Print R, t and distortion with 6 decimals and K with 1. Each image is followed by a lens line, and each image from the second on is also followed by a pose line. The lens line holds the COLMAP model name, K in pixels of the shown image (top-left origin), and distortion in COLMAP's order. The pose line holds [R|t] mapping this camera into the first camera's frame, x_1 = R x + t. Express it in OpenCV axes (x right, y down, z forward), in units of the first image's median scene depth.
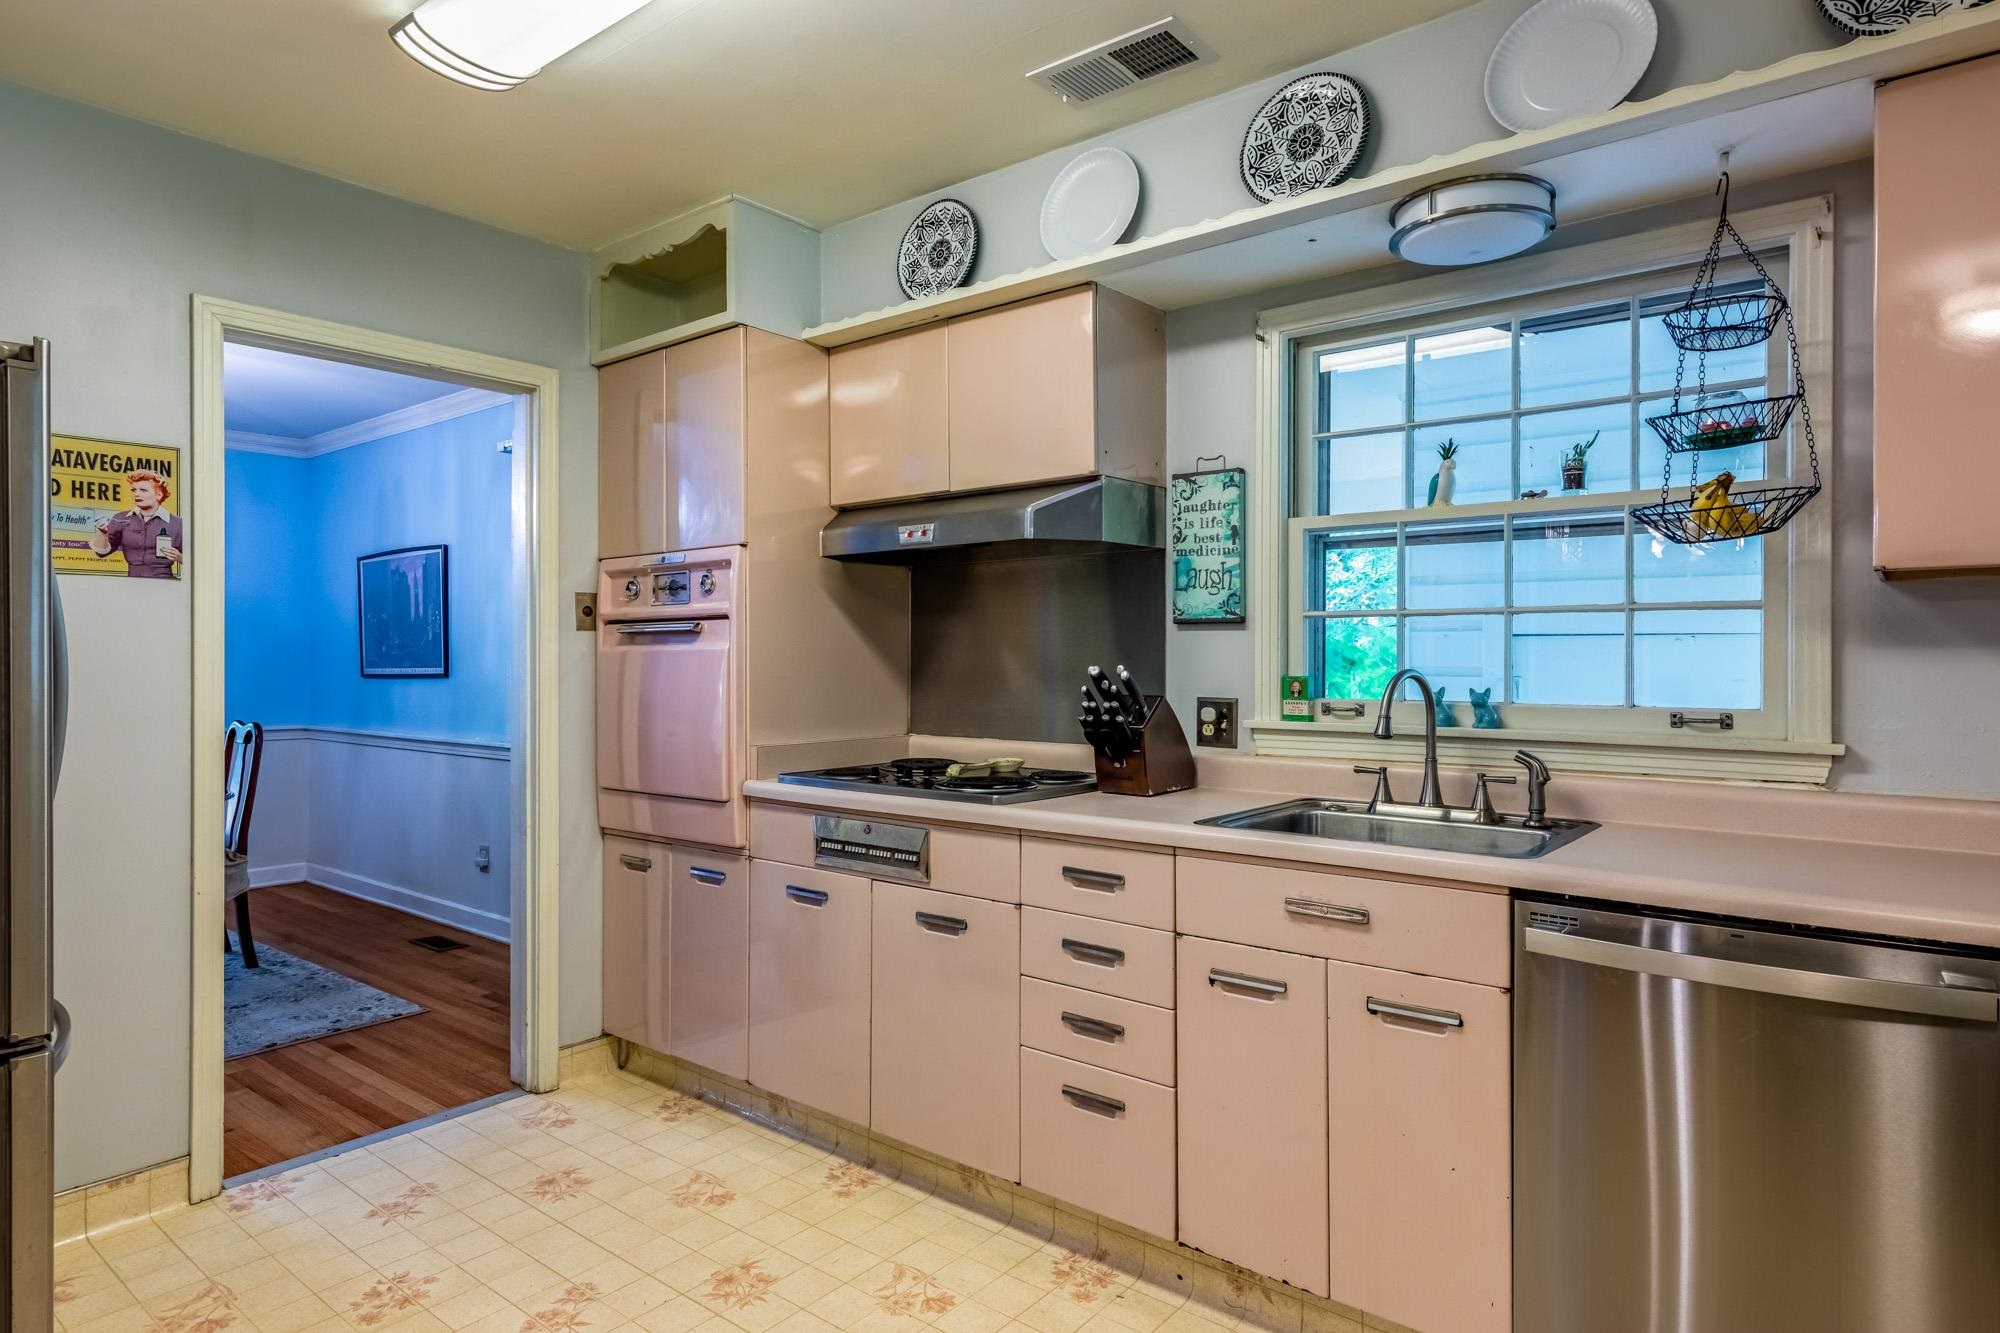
lens RADIAL K [[1136.4, 0, 1000.0], [0, 1136.4, 666.5], [0, 0, 1]] dist [0.005928, 0.000449]
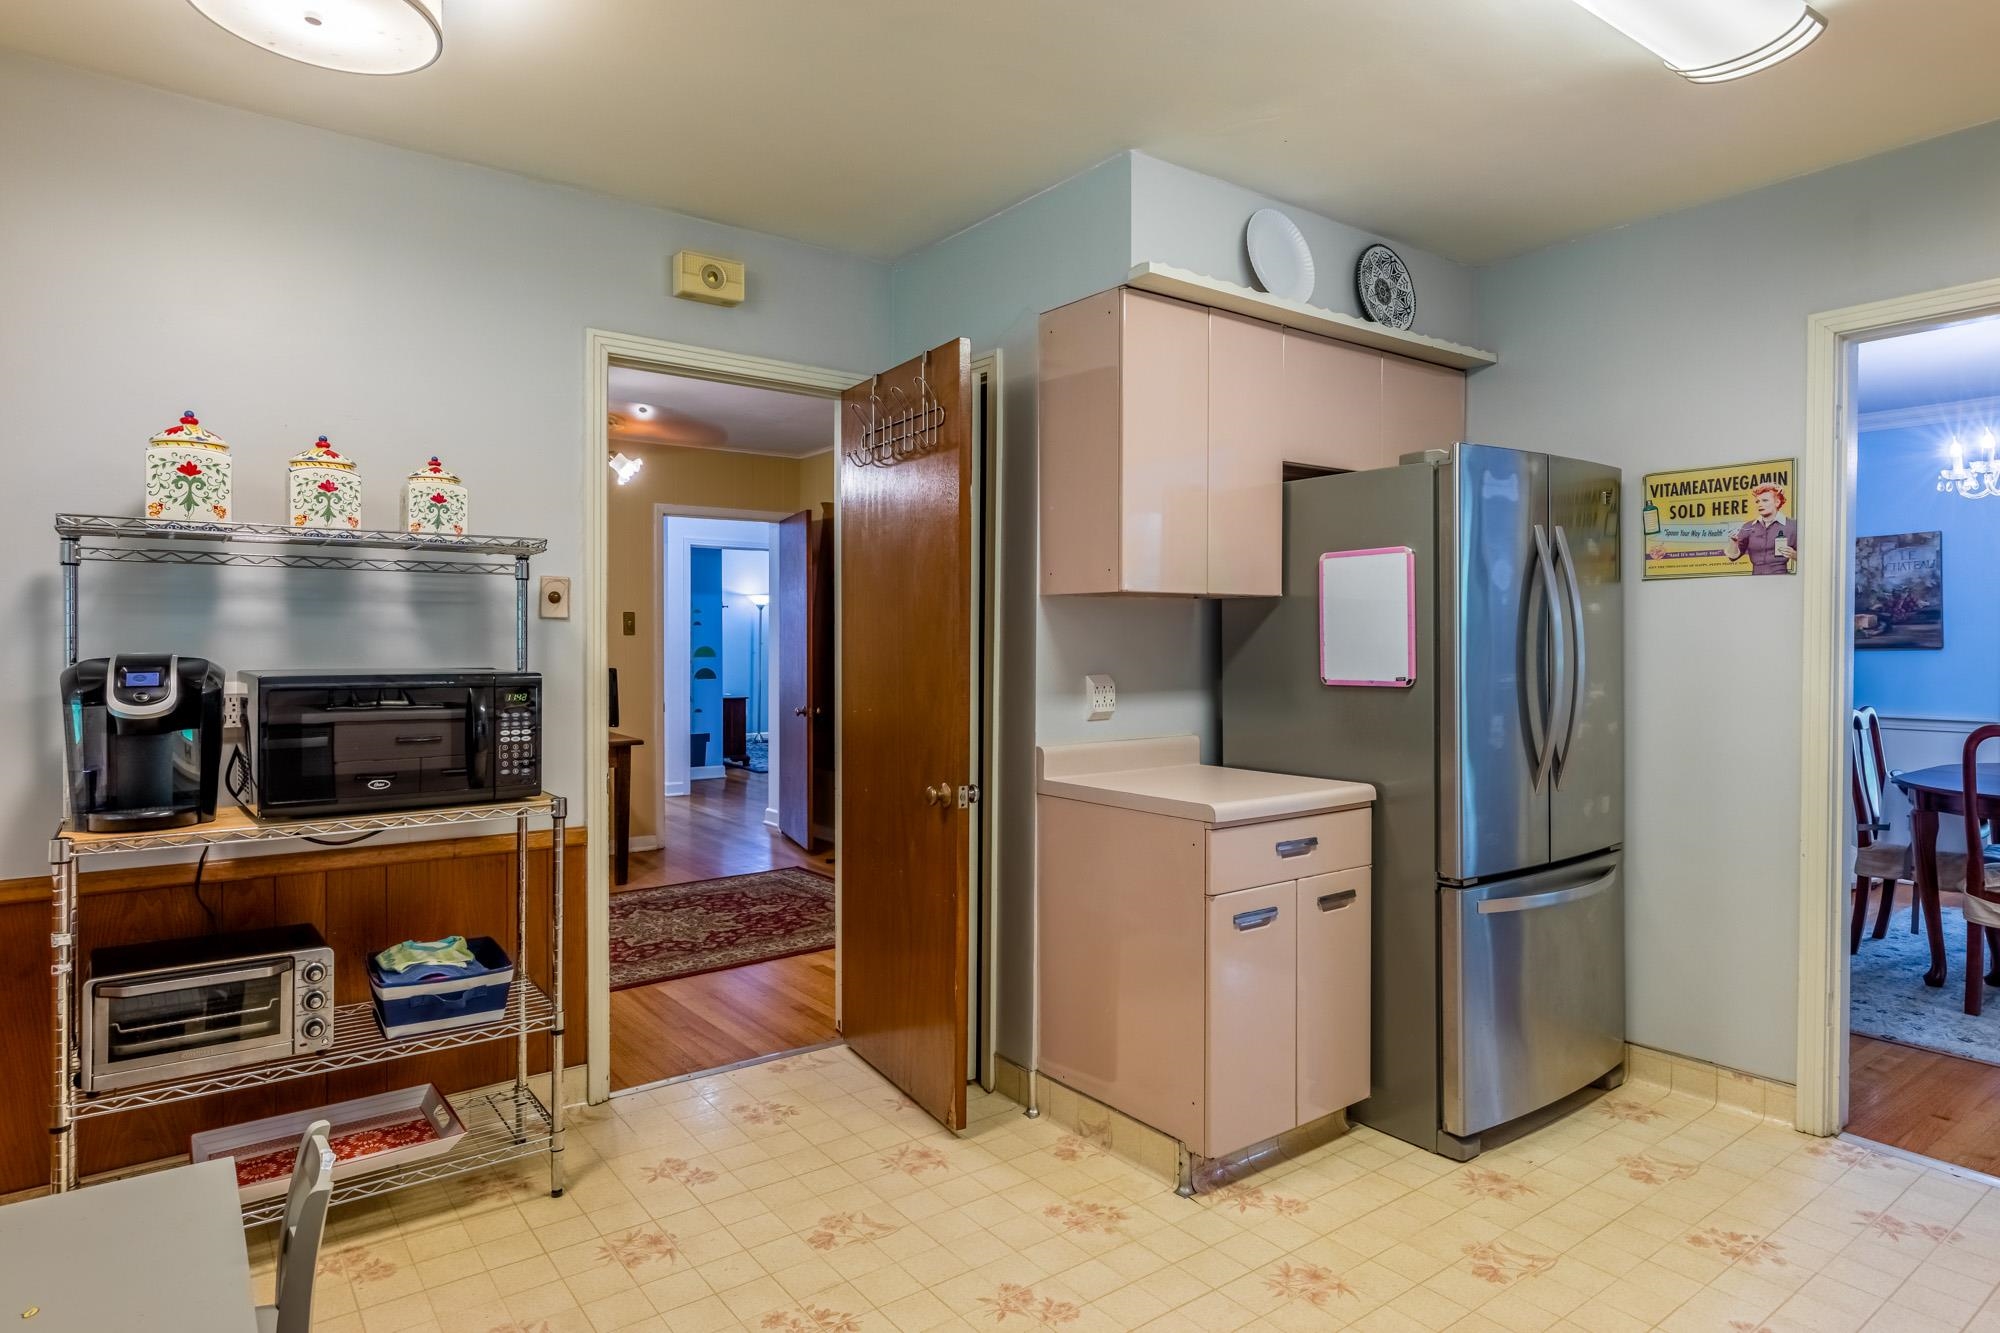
lens RADIAL K [[1136.4, 0, 1000.0], [0, 1136.4, 666.5], [0, 0, 1]] dist [0.005928, 0.000449]
pose [[-0.239540, 0.021103, -0.970657, 0.578819], [-0.012516, 0.999614, 0.024821, -0.002991], [0.970806, 0.018094, -0.239183, 0.516930]]
